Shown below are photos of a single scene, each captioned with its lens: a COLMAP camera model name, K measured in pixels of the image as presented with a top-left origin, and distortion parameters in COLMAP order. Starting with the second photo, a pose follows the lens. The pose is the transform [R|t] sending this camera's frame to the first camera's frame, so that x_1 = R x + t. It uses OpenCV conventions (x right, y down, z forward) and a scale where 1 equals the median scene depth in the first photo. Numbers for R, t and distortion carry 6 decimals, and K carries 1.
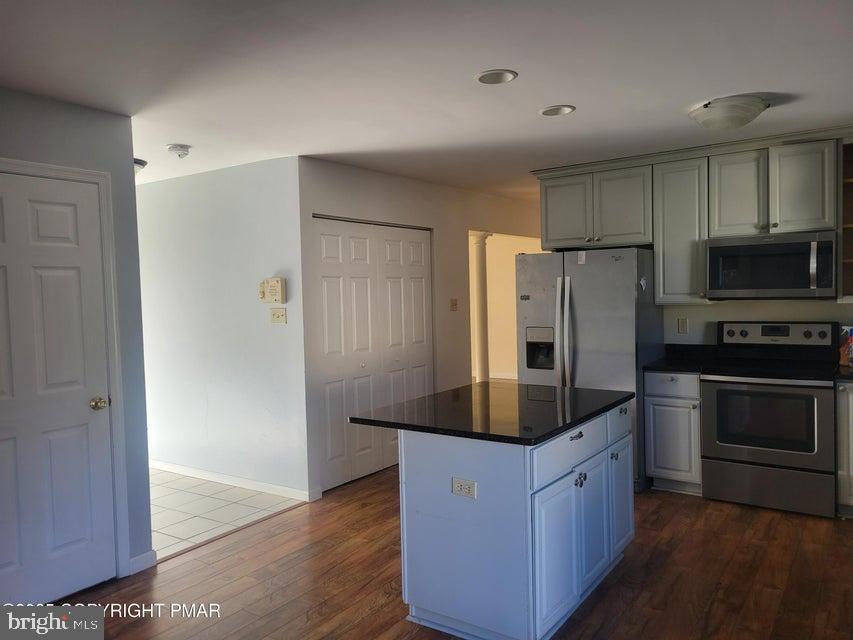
lens RADIAL K [[632.8, 0, 427.0], [0, 632.8, 303.4], [0, 0, 1]] dist [0.041929, -0.002354]
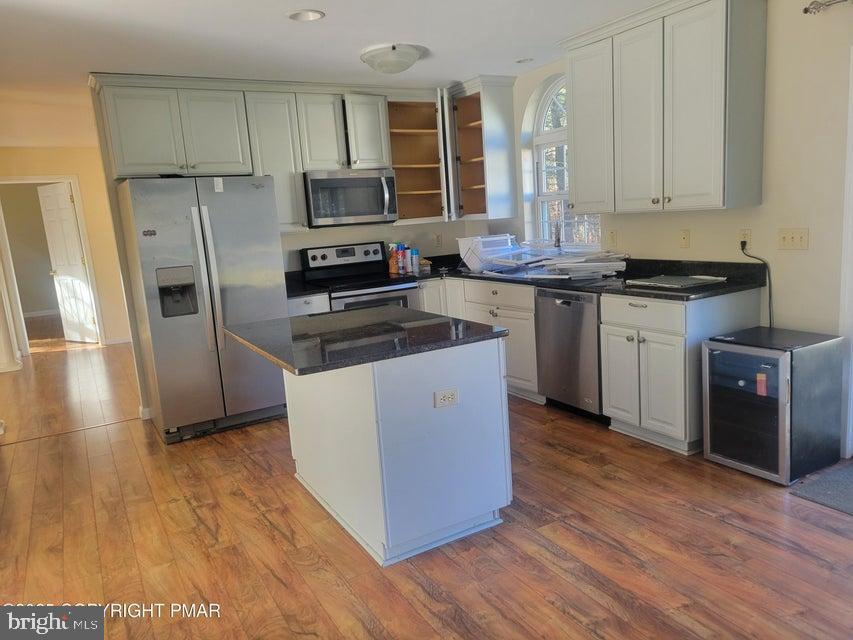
lens RADIAL K [[631.5, 0, 426.6], [0, 631.5, 318.2], [0, 0, 1]] dist [0.050817, -0.003709]
pose [[0.430704, -0.152662, 0.889488, -0.478443], [0.076349, 0.988220, 0.132638, 0.018935], [-0.899258, 0.010784, 0.437286, 0.345499]]
